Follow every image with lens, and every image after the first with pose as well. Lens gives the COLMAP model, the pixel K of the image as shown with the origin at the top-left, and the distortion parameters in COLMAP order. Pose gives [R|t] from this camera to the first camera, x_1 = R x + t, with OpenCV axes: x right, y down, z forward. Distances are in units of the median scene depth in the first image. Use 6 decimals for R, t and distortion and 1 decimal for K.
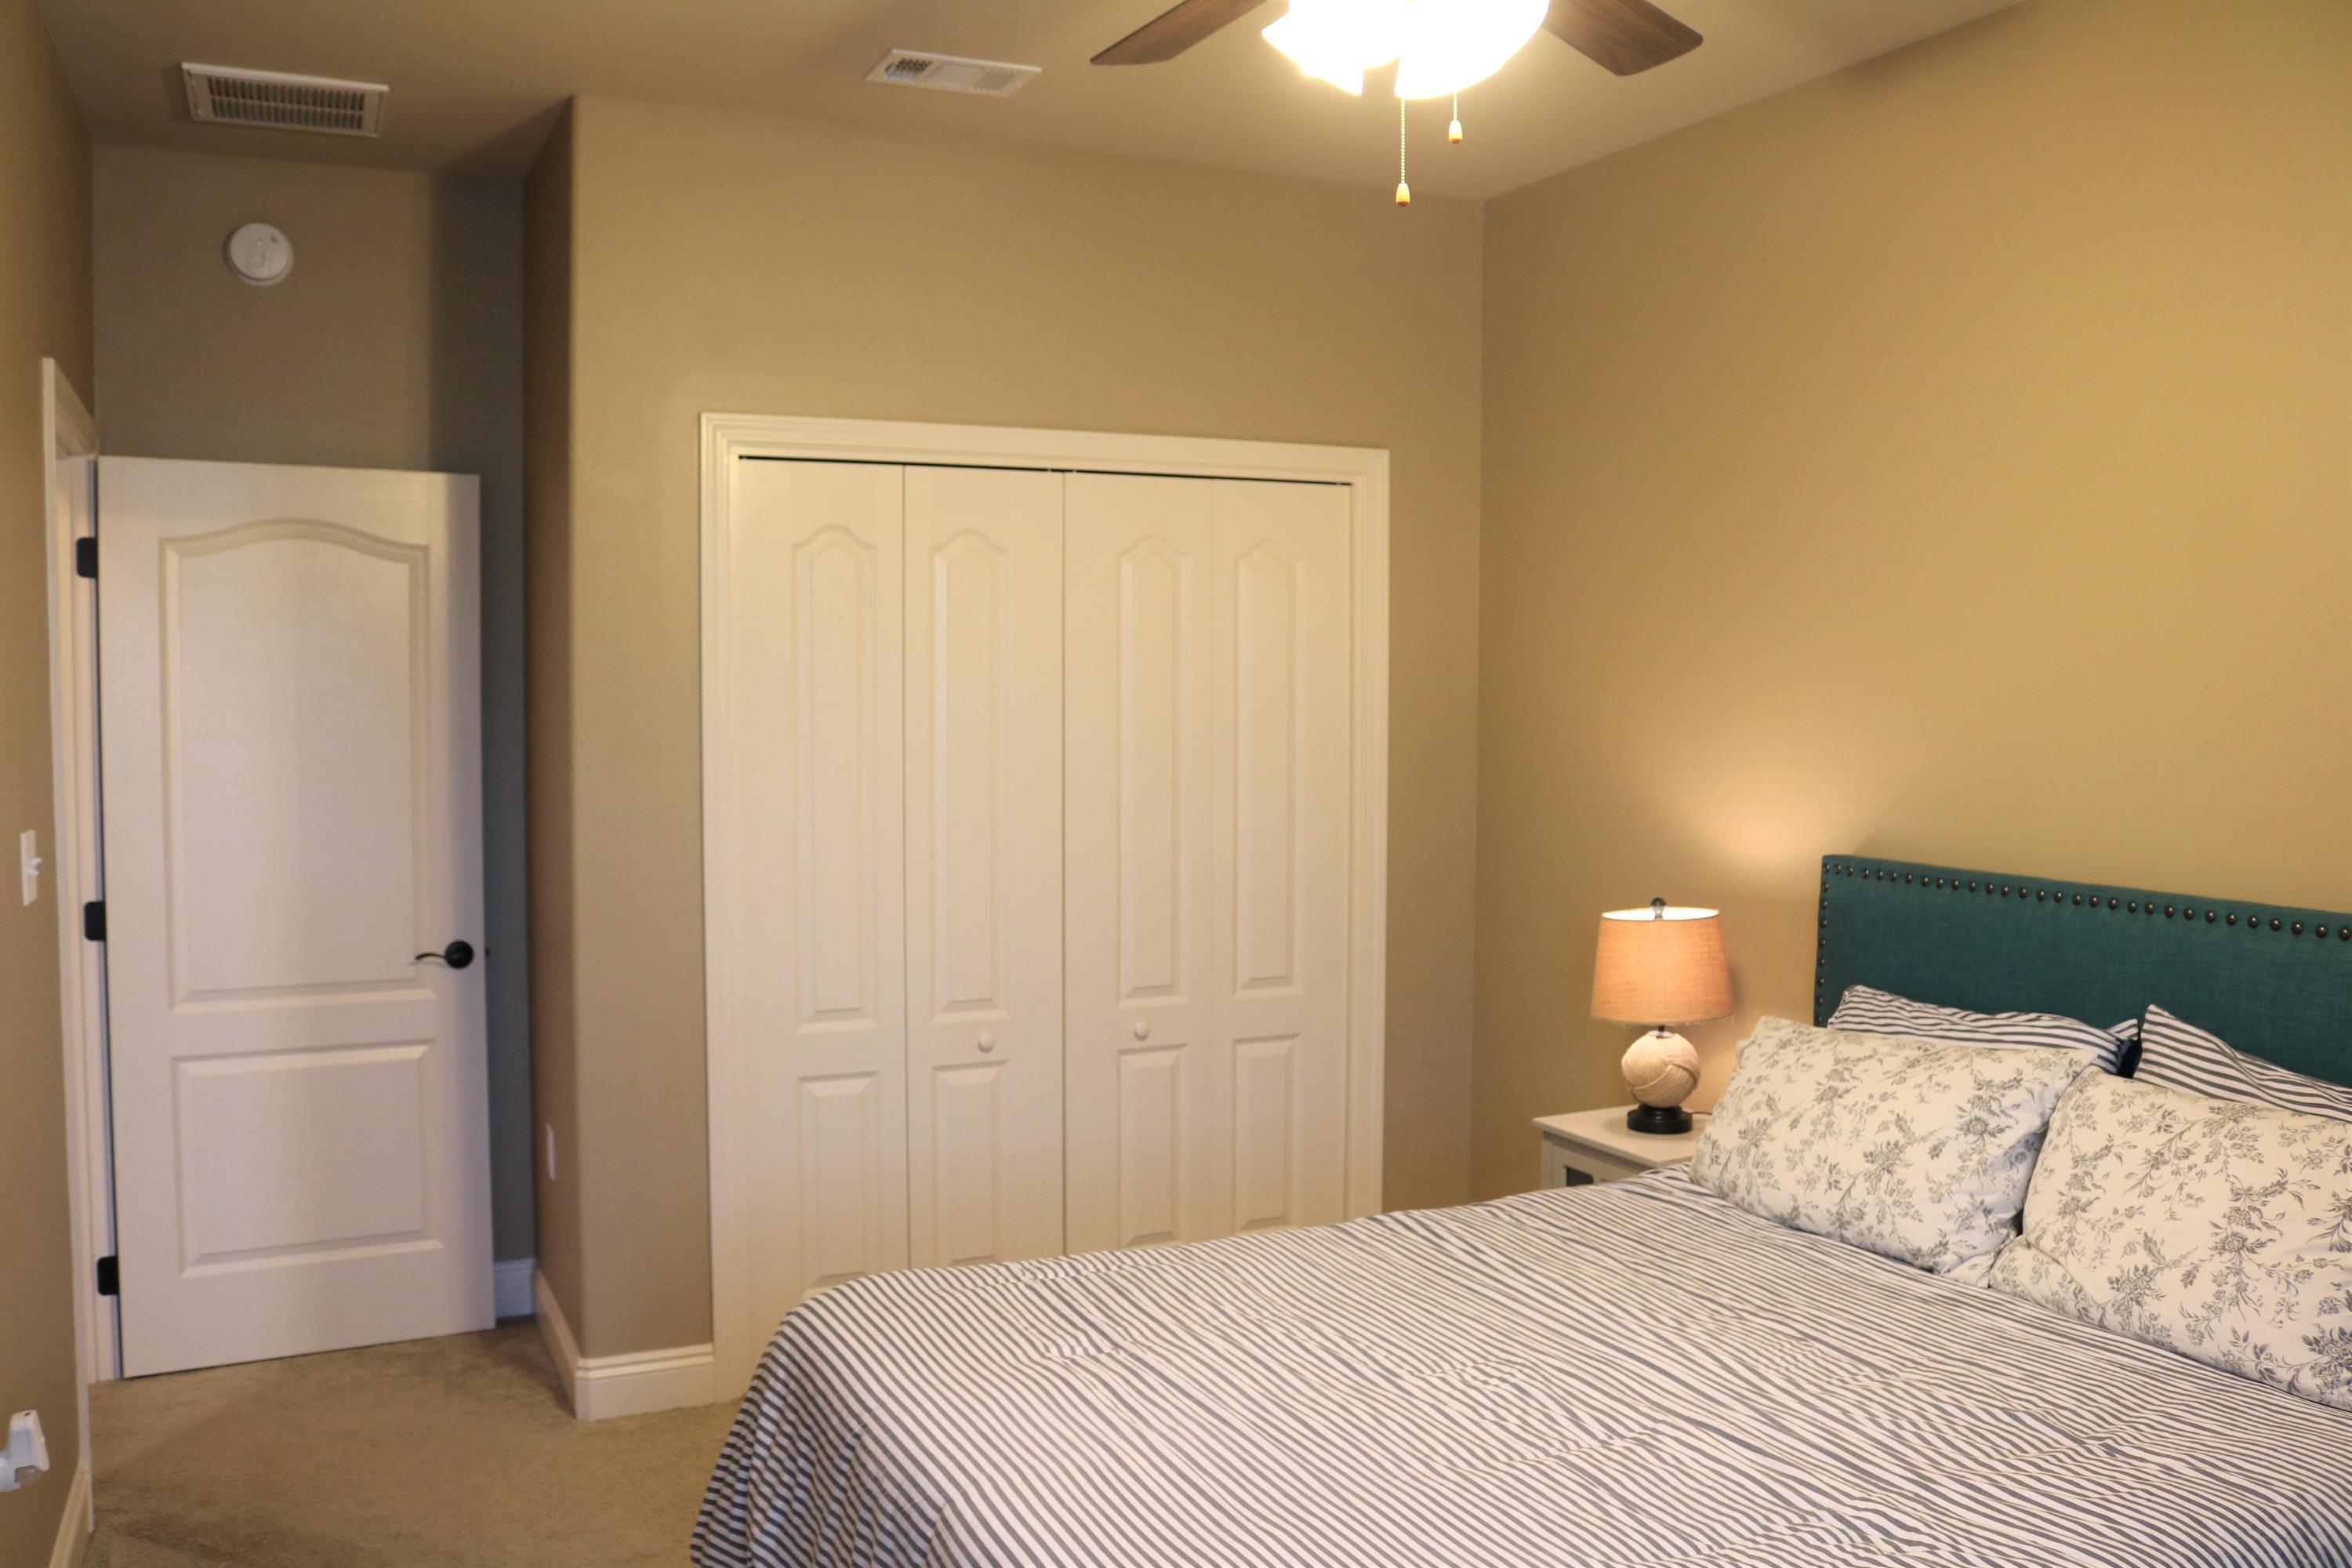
lens RADIAL K [[1974.9, 0, 1177.7], [0, 1974.9, 805.6], [0, 0, 1]] dist [-0.158900, 0.137937]
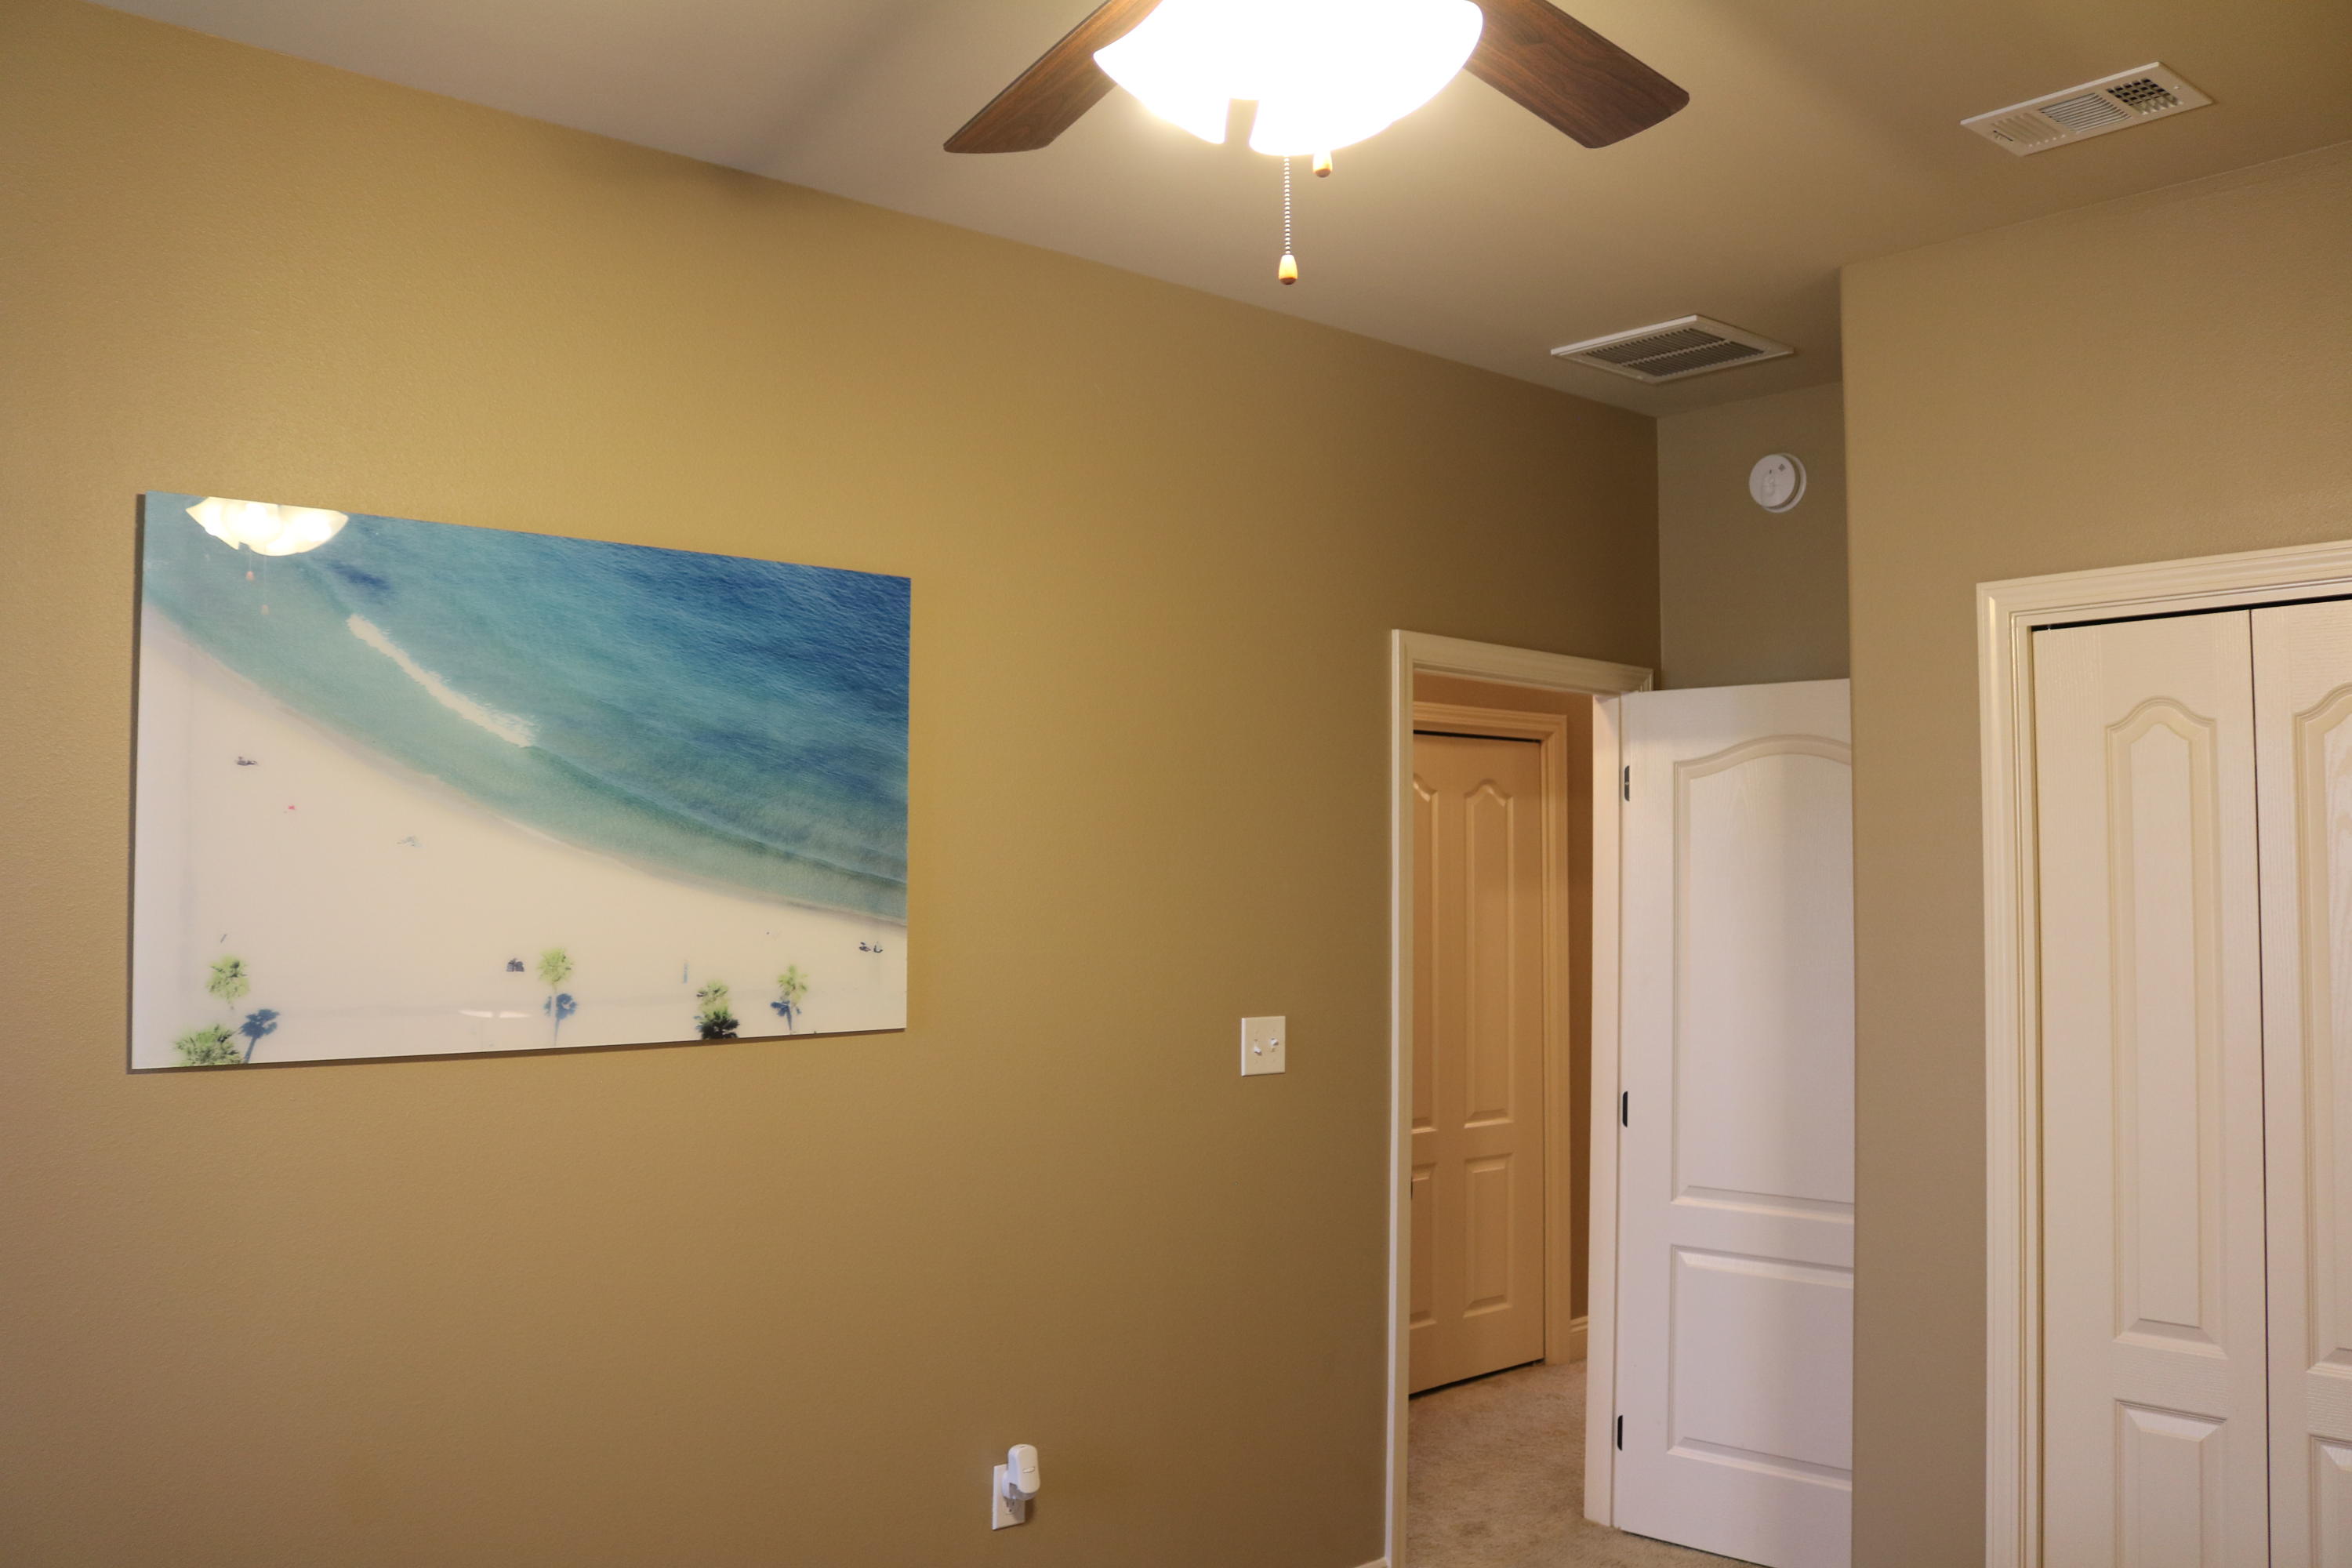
lens RADIAL K [[1974.9, 0, 1177.7], [0, 1974.9, 805.6], [0, 0, 1]] dist [-0.158900, 0.137937]
pose [[0.269961, -0.043518, -0.961887, 0.455124], [-0.056321, 0.996554, -0.060893, -0.031306], [0.961223, 0.070613, 0.266580, 0.423405]]
